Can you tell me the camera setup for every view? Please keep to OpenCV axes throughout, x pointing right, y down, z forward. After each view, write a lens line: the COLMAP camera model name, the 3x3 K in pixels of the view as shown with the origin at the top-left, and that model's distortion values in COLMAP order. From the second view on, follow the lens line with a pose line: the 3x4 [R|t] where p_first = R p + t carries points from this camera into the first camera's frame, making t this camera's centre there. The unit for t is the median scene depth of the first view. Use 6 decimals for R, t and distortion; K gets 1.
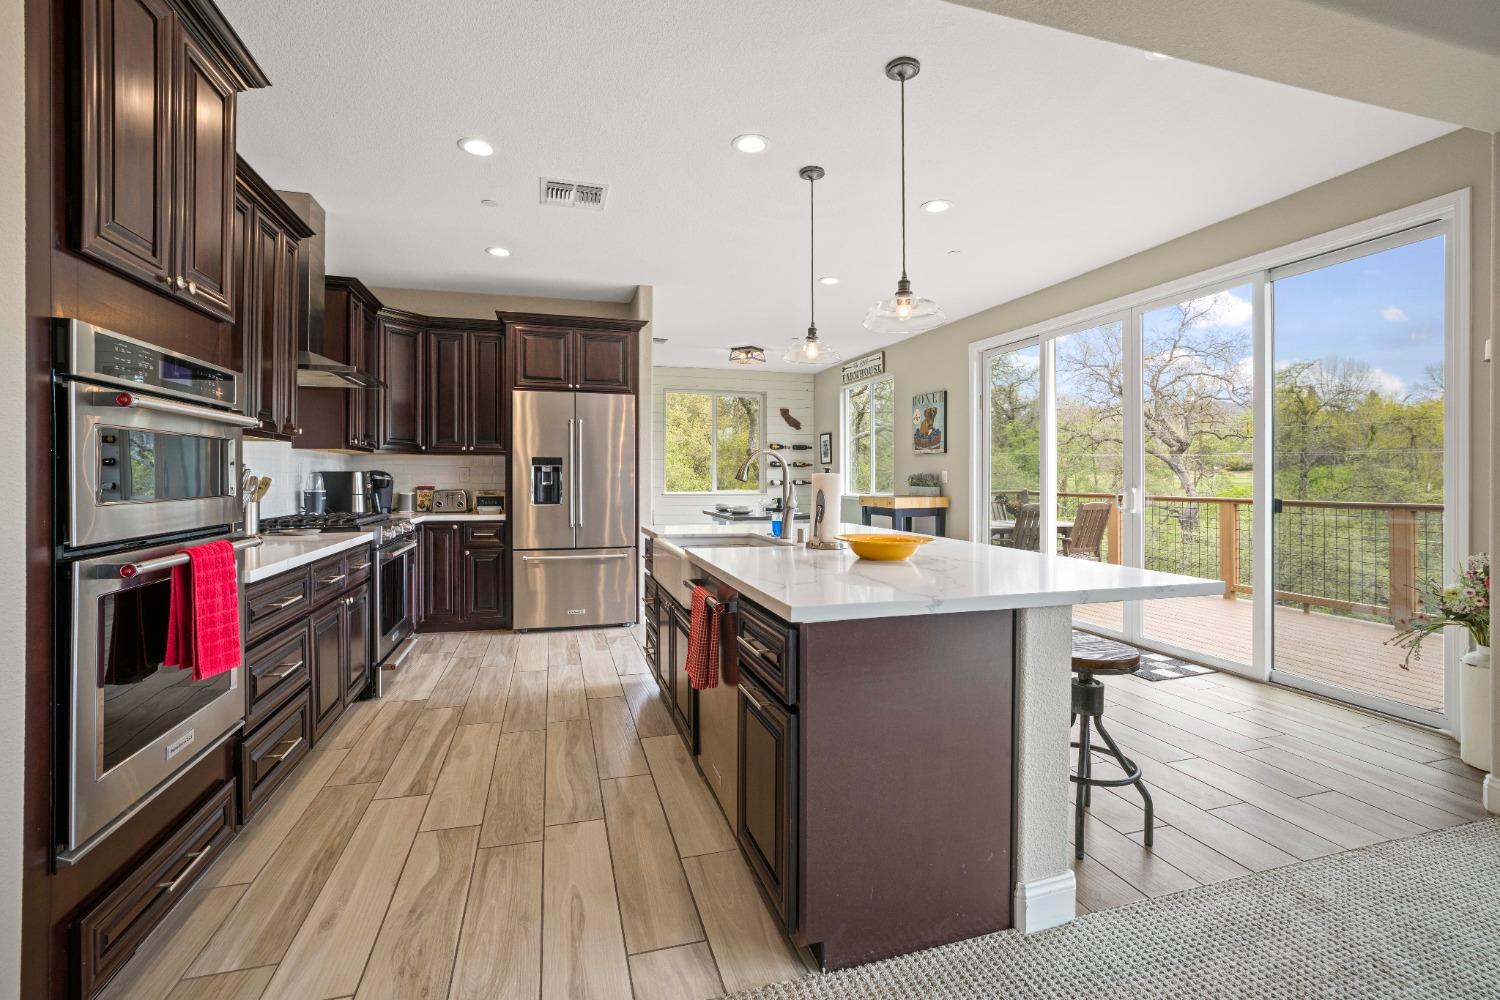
lens RADIAL K [[672.7, 0, 761.6], [0, 672.7, 468.2], [0, 0, 1]] dist [-0.007697, 0.001626]
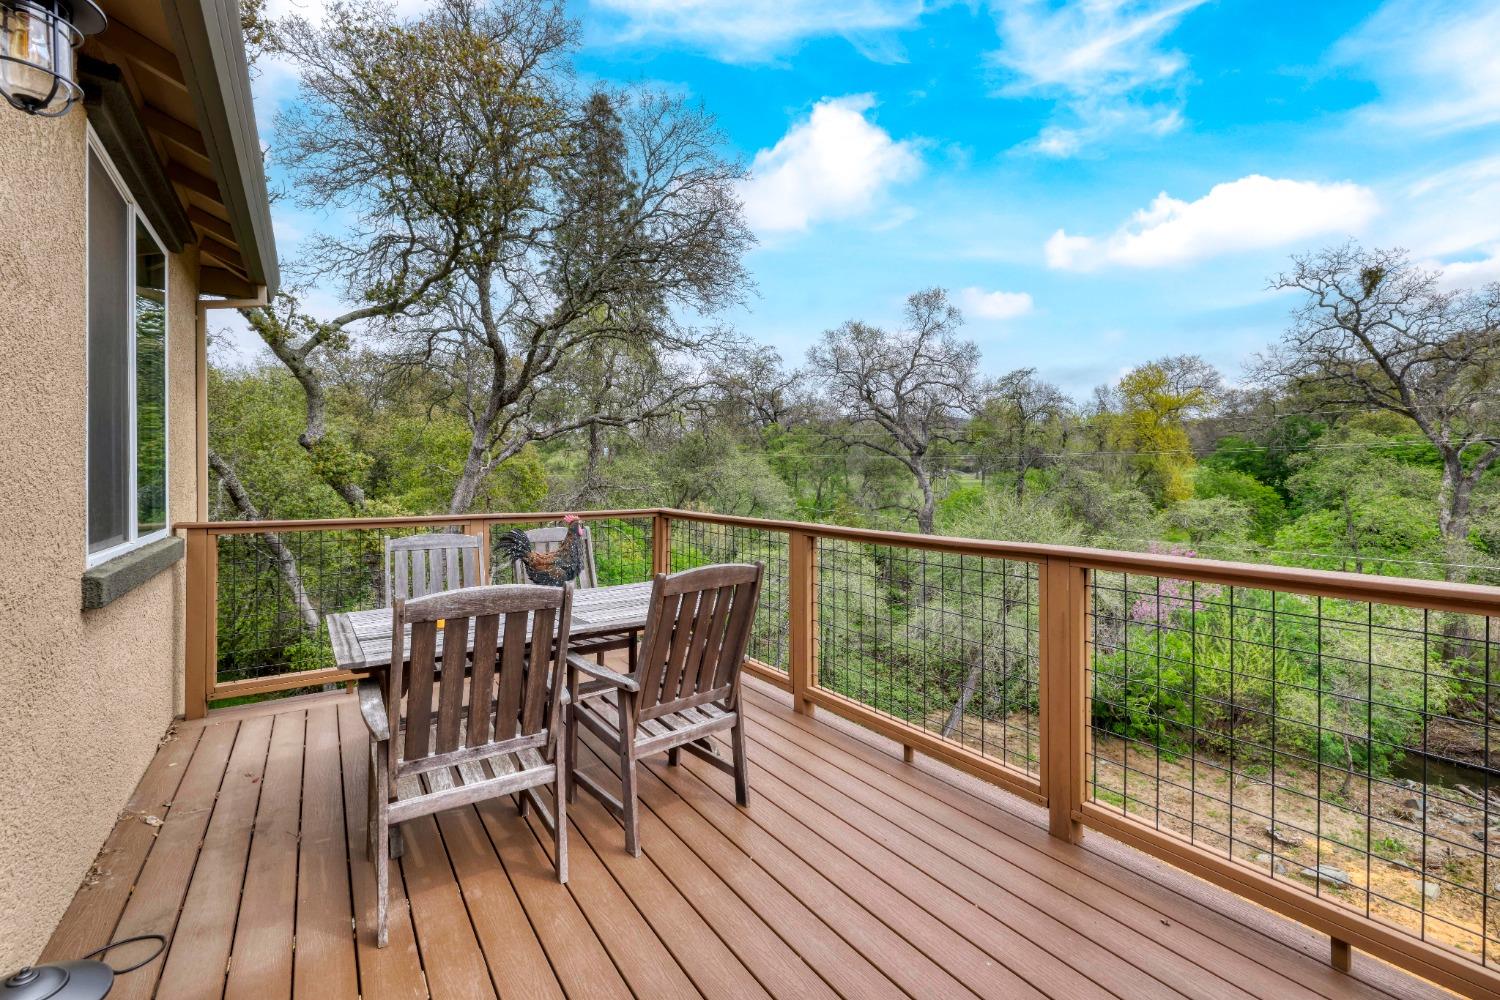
lens RADIAL K [[633.6, 0, 744.4], [0, 633.6, 479.9], [0, 0, 1]] dist [-0.004478, 0.000389]
pose [[0.957967, -0.002552, 0.286869, 0.406260], [-0.001757, 0.999889, 0.014762, 0.006442], [-0.286874, -0.014645, 0.957856, 0.676585]]
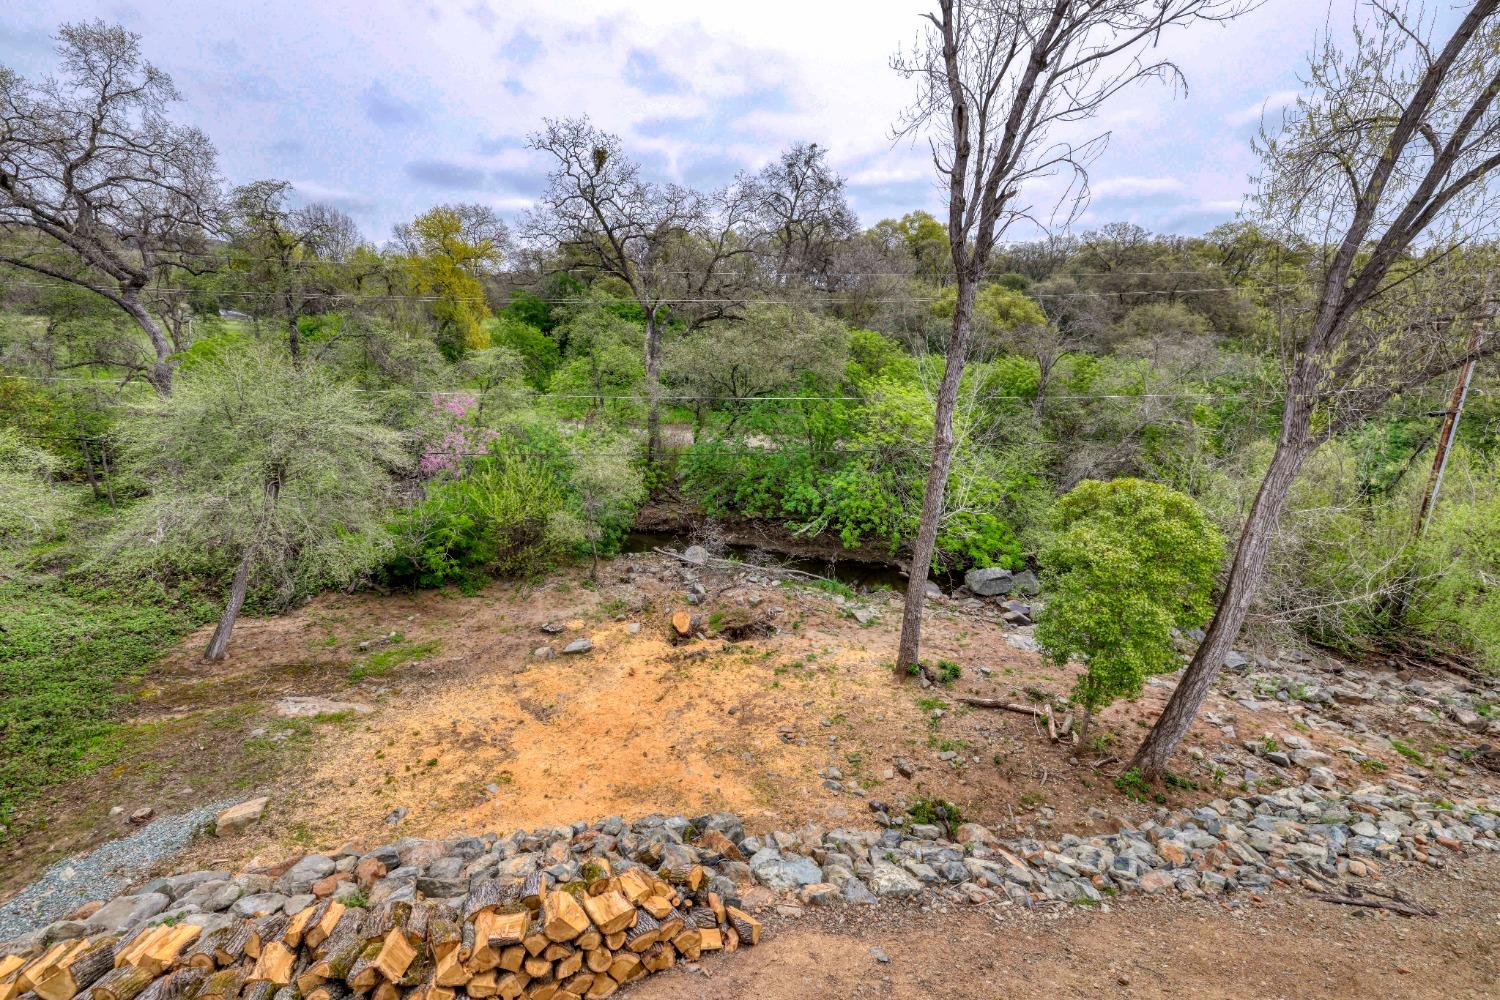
lens RADIAL K [[633.6, 0, 749.3], [0, 633.6, 484.1], [0, 0, 1]] dist [-0.004478, 0.000389]
pose [[0.297616, -0.216067, 0.929914, 0.720065], [-0.030908, 0.971361, 0.235589, 0.012089], [-0.954185, -0.098856, 0.282414, 0.718929]]
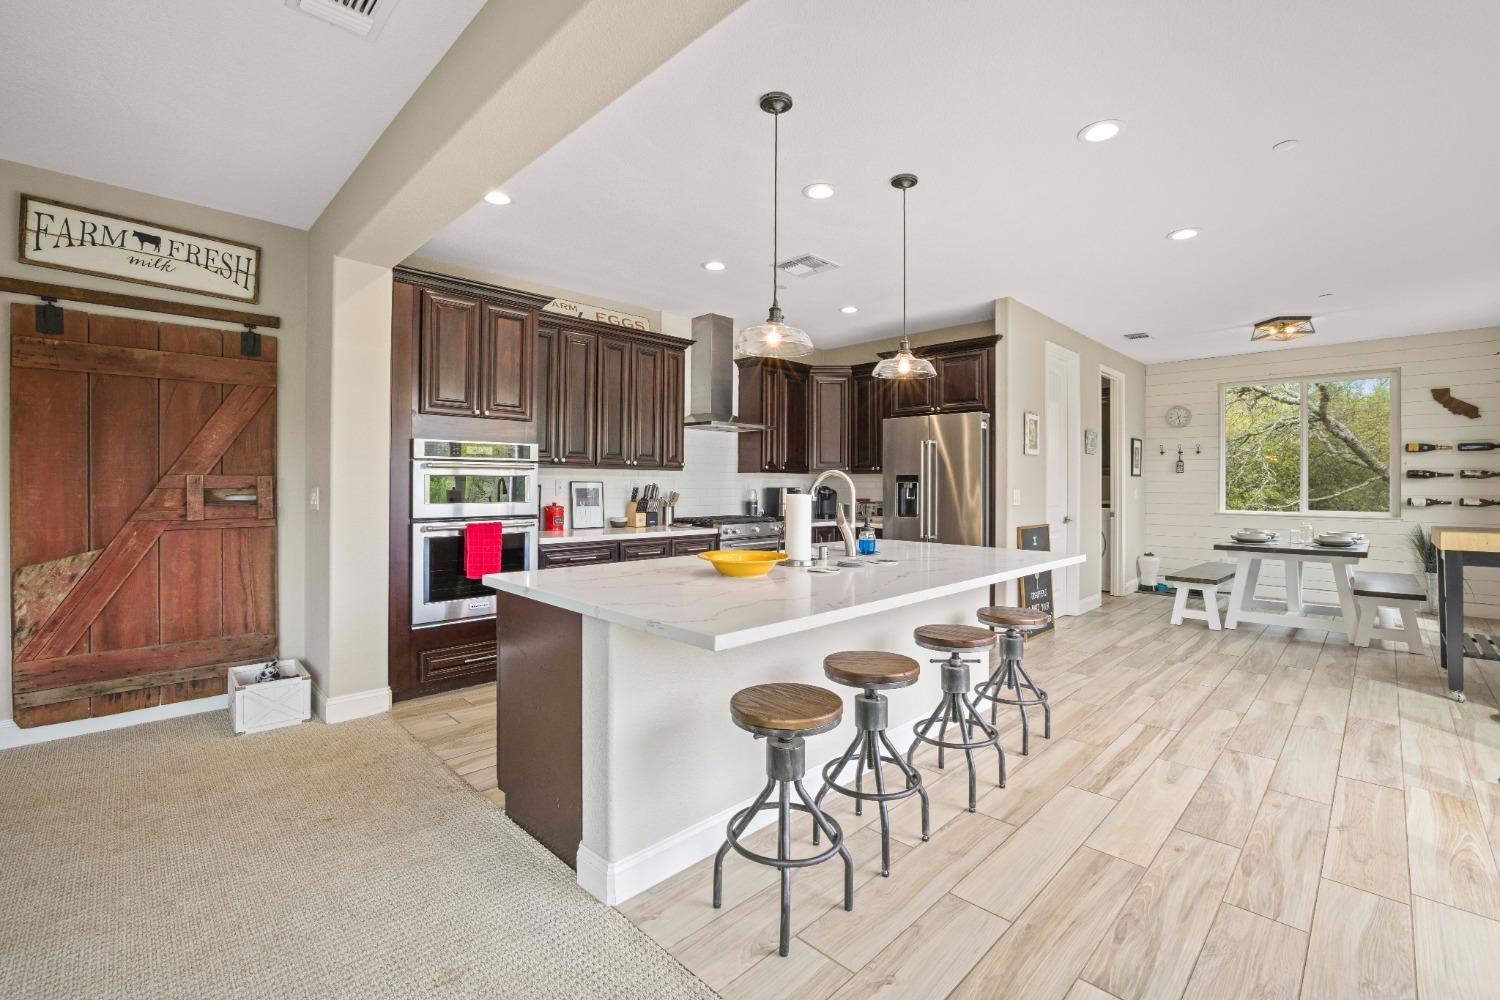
lens RADIAL K [[633.6, 0, 763.0], [0, 633.6, 479.5], [0, 0, 1]] dist [-0.004478, 0.000389]
pose [[0.452119, -0.005920, -0.891938, 0.369387], [0.007719, 0.999966, -0.002724, -0.005270], [0.891924, -0.005653, 0.452149, 0.193800]]
